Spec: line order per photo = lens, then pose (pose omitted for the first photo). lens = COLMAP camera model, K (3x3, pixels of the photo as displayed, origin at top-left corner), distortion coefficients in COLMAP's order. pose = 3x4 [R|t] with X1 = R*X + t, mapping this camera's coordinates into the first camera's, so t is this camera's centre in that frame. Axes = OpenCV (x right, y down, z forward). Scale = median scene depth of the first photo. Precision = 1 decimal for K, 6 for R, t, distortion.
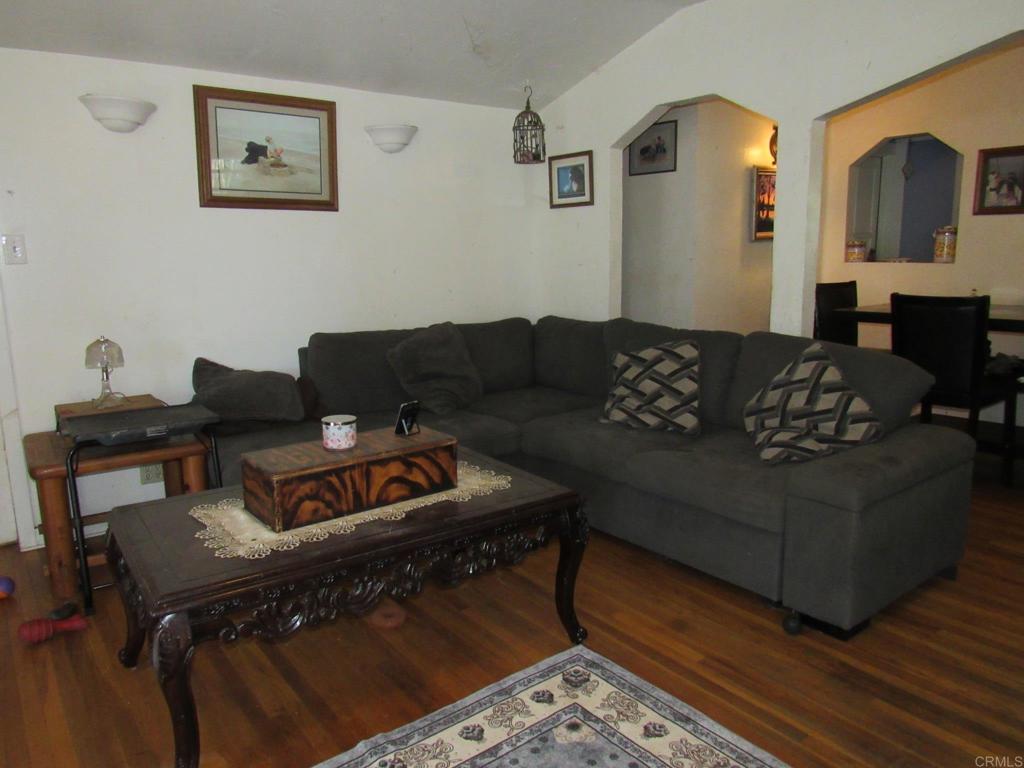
lens RADIAL K [[732.2, 0, 509.9], [0, 732.2, 381.1], [0, 0, 1]] dist [-0.019315, 0.003328]
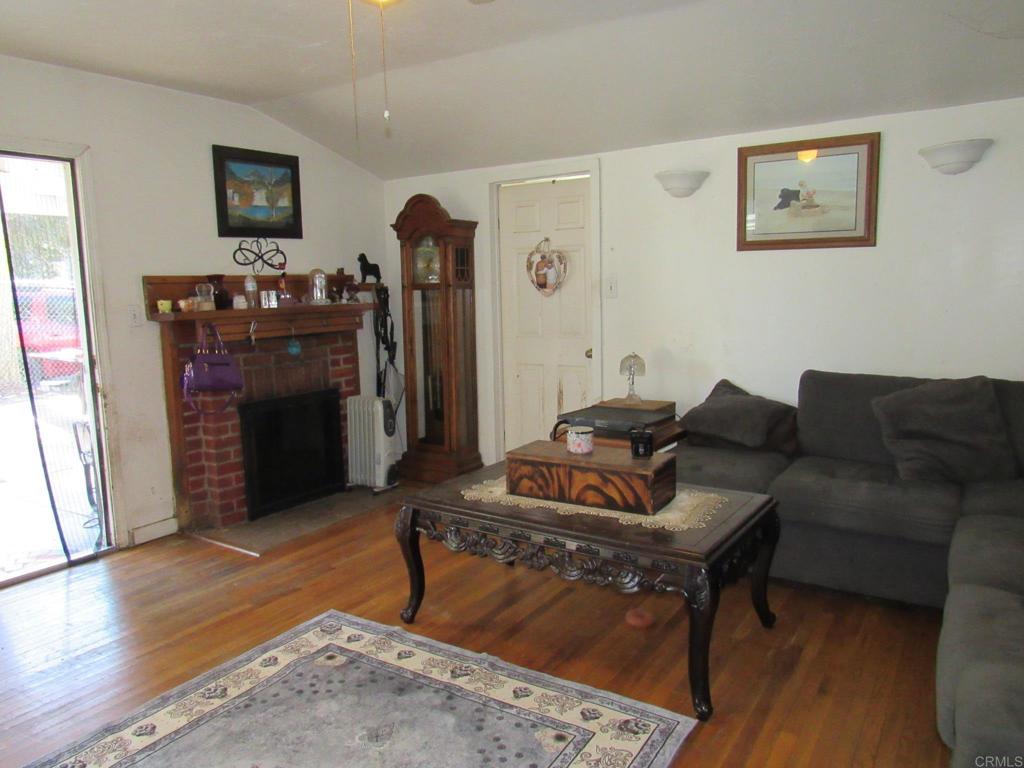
lens RADIAL K [[732.2, 0, 507.3], [0, 732.2, 388.0], [0, 0, 1]] dist [-0.019315, 0.003328]
pose [[0.325971, 0.131460, -0.936195, 0.883371], [-0.148265, 0.985139, 0.086708, -0.107257], [0.933681, 0.110541, 0.340618, 0.434999]]
